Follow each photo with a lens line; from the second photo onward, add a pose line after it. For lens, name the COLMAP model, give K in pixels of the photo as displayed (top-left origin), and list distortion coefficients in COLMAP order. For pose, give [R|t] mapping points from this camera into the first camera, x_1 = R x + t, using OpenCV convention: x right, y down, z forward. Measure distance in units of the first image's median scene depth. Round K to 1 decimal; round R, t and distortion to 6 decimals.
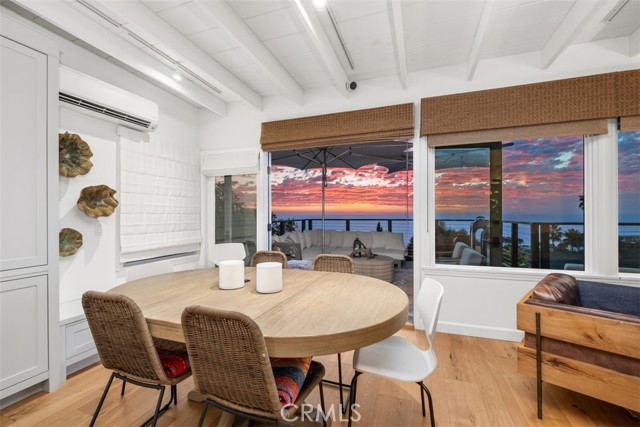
lens RADIAL K [[278.1, 0, 319.7], [0, 278.1, 215.3], [0, 0, 1]] dist [0.000517, -0.000592]
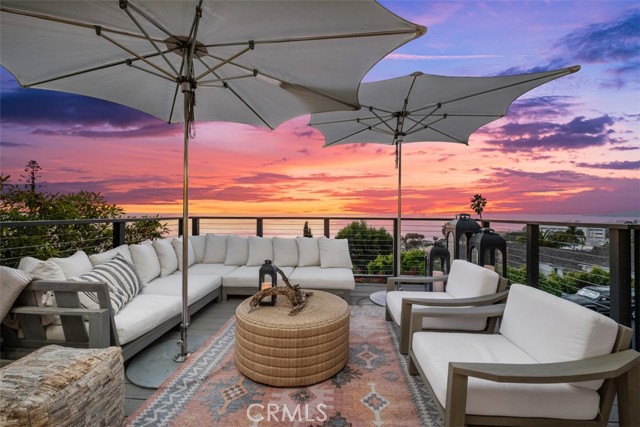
lens RADIAL K [[278.1, 0, 318.0], [0, 278.1, 214.9], [0, 0, 1]] dist [0.000517, -0.000592]
pose [[0.961738, 0.003293, 0.273950, 0.061506], [-0.004206, 0.999987, 0.002747, 0.006844], [-0.273937, -0.003794, 0.961740, 0.378529]]
